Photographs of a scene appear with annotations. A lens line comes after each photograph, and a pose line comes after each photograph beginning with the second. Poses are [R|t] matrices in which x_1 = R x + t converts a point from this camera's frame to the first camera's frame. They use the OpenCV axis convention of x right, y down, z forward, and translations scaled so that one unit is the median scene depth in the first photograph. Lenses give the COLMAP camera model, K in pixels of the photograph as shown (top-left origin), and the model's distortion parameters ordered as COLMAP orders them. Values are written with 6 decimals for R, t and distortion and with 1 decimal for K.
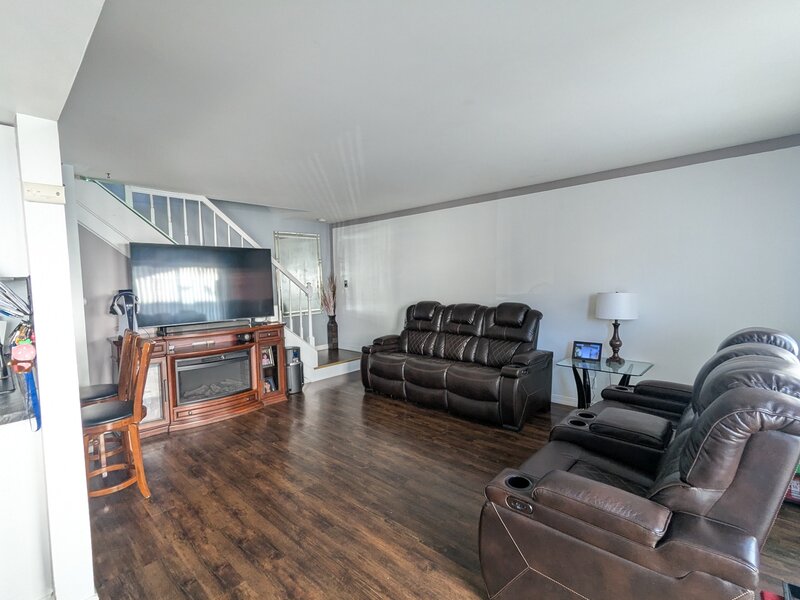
lens RADIAL K [[379.0, 0, 395.9], [0, 379.0, 300.4], [0, 0, 1]] dist [-0.002065, 0.000223]
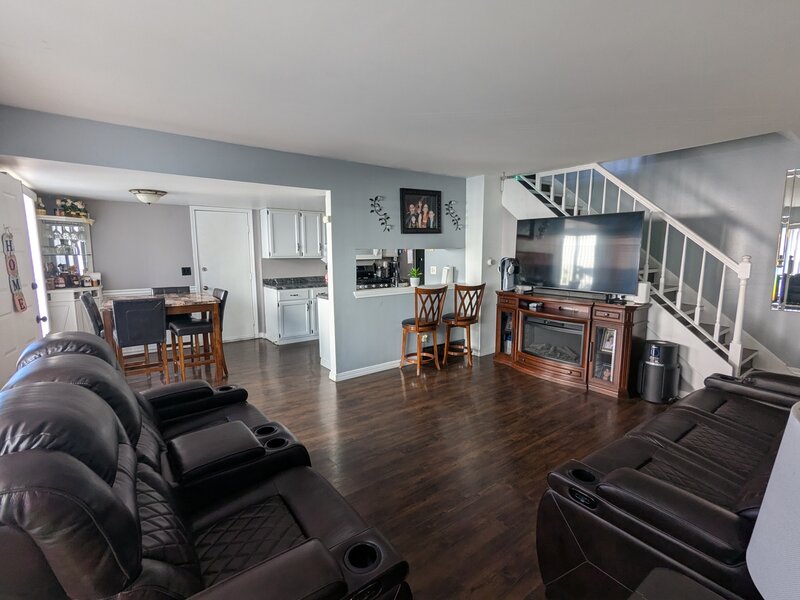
lens RADIAL K [[379.0, 0, 396.2], [0, 379.0, 299.9], [0, 0, 1]] dist [-0.002065, 0.000223]
pose [[-0.175683, 0.156757, -0.971886, 0.627831], [-0.047315, 0.984755, 0.167386, -0.069828], [0.983309, 0.075391, -0.165588, 0.724112]]
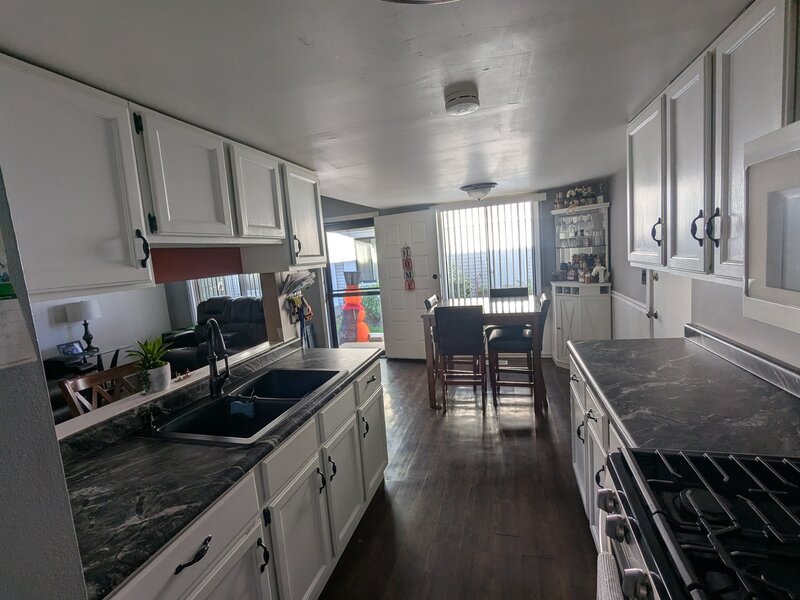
lens RADIAL K [[379.0, 0, 401.7], [0, 379.0, 299.3], [0, 0, 1]] dist [-0.002065, 0.000223]
pose [[-0.449037, -0.042638, 0.892495, -1.039204], [0.146160, 0.981901, 0.120446, -0.022111], [-0.881478, 0.184532, -0.434678, 0.491685]]
